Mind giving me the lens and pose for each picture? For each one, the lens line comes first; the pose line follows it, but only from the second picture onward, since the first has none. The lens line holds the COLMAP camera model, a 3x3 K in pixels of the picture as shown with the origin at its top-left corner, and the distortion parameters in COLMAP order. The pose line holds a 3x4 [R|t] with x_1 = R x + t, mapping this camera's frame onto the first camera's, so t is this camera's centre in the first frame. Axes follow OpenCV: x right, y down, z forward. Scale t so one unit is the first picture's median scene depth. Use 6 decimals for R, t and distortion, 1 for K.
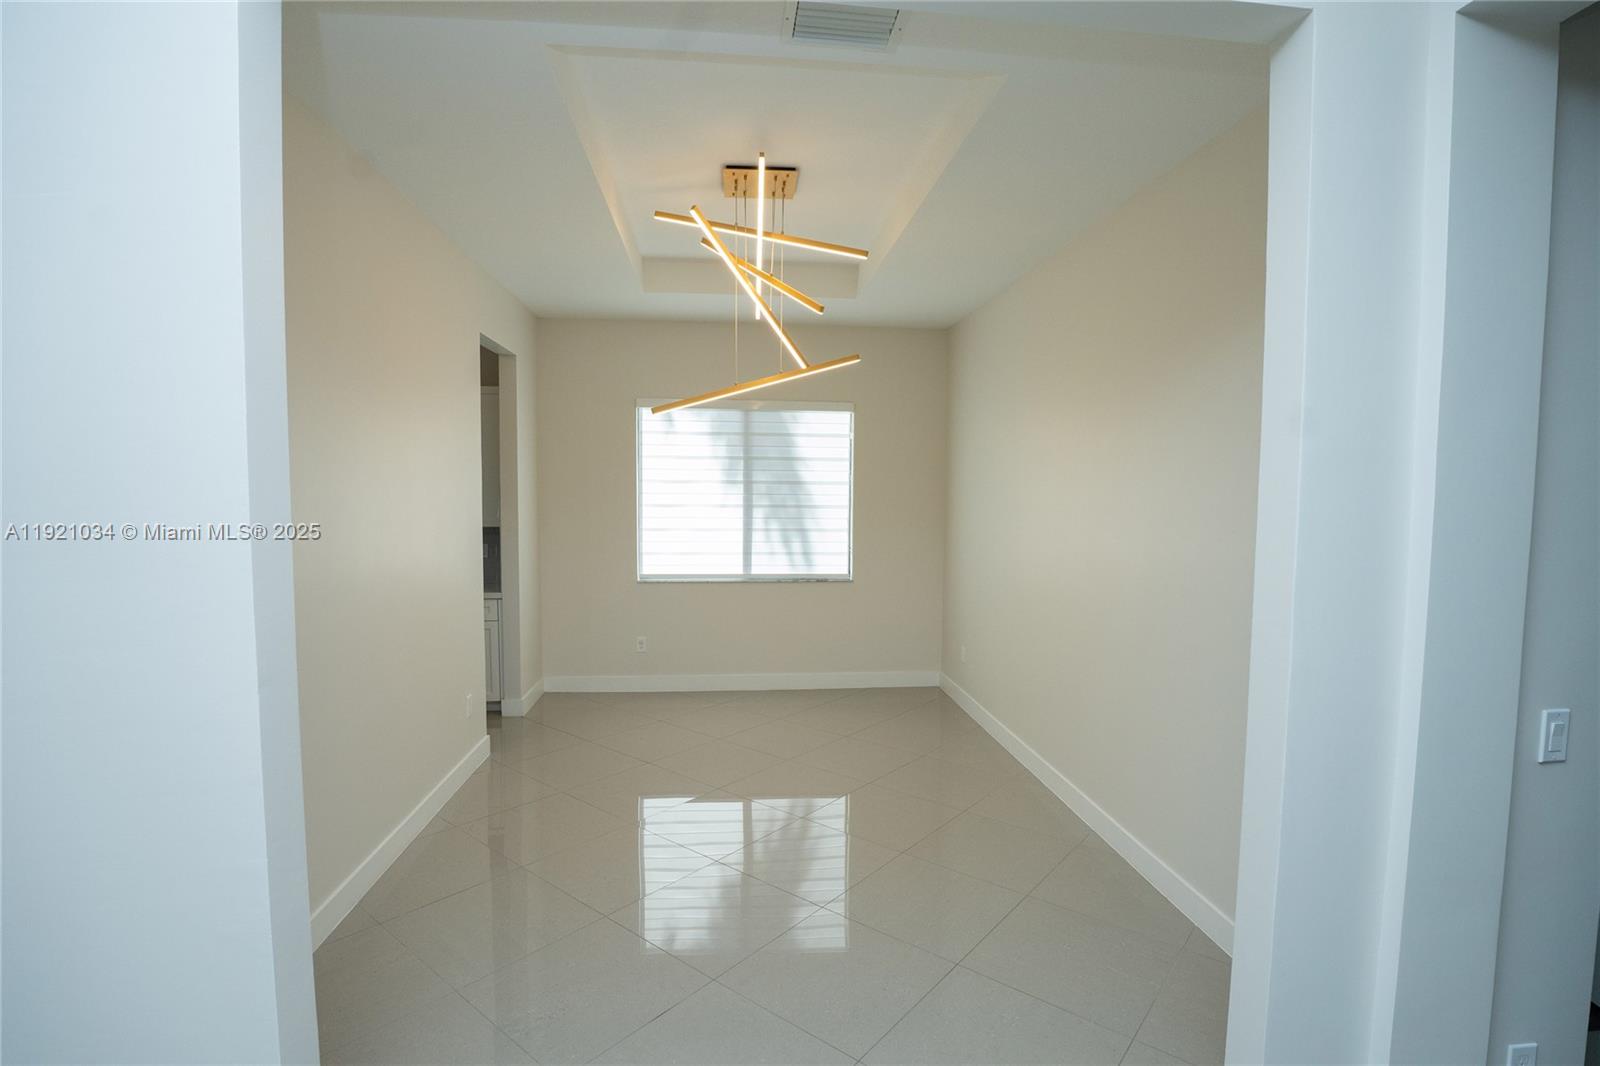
lens RADIAL K [[765.9, 0, 808.5], [0, 765.9, 539.2], [0, 0, 1]] dist [-0.040476, 0.000085]
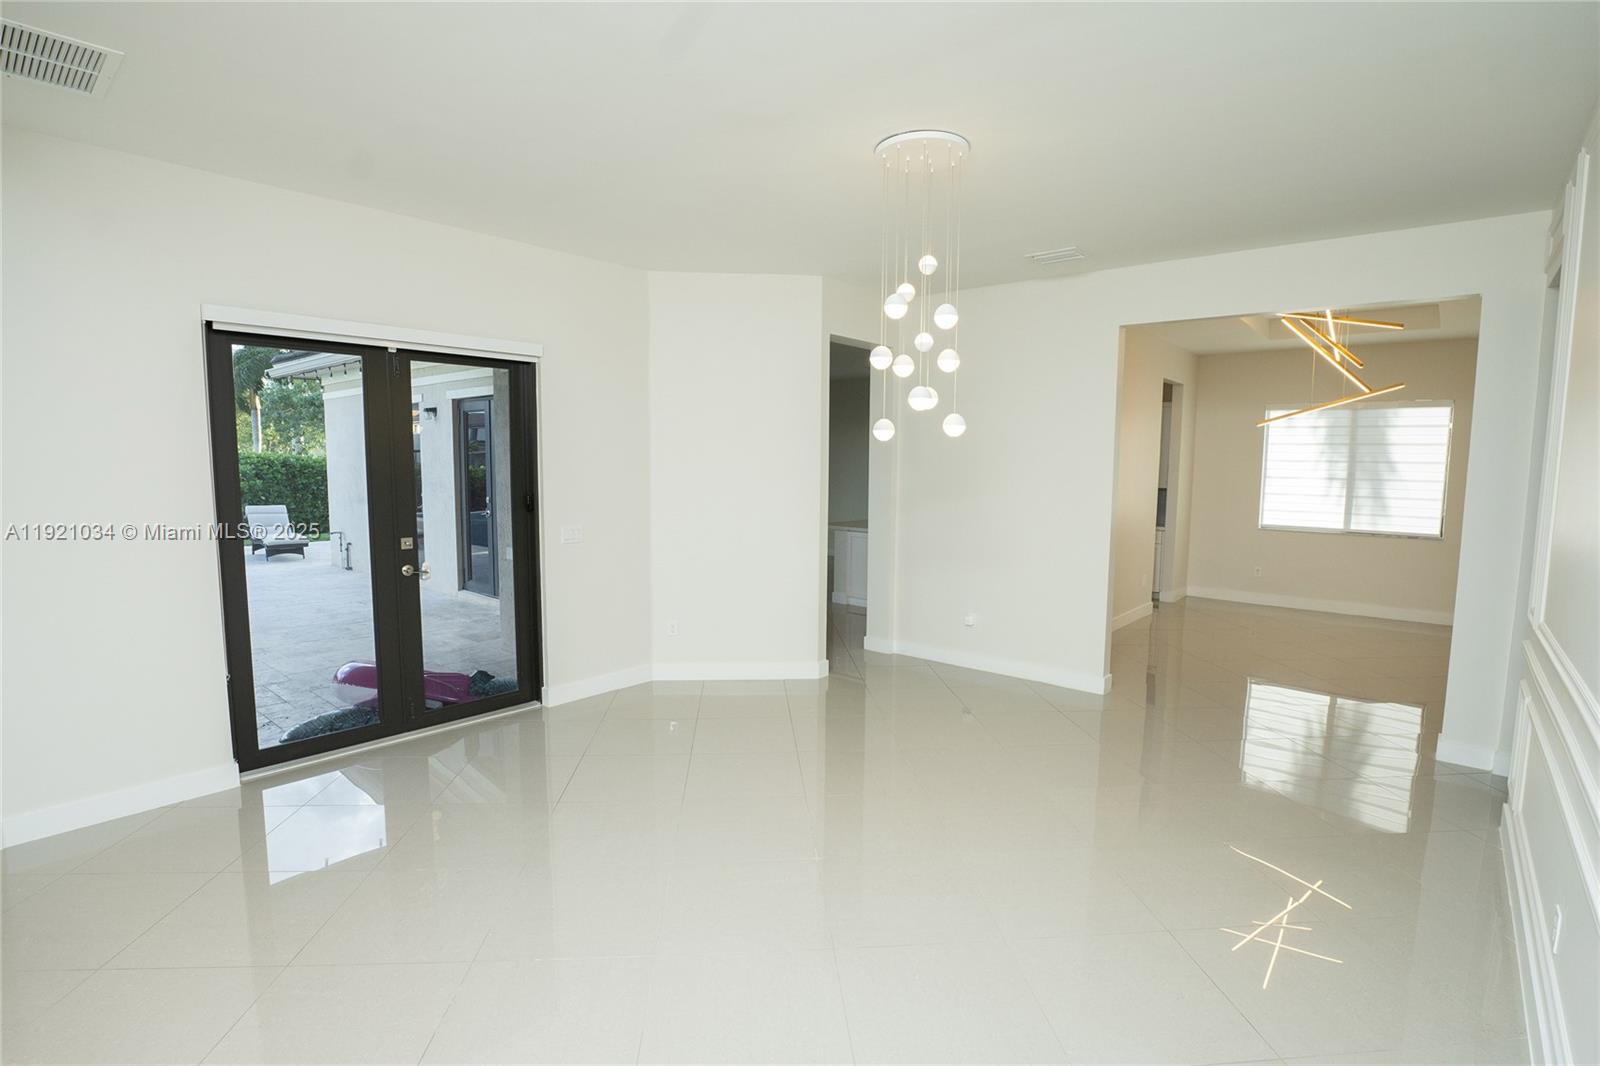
lens RADIAL K [[765.9, 0, 808.5], [0, 765.9, 539.2], [0, 0, 1]] dist [-0.040476, 0.000085]
pose [[0.673808, 0.076366, -0.734950, 0.263194], [-0.045317, 0.997044, 0.062052, 0.024319], [0.737515, -0.008505, 0.675277, -0.626192]]
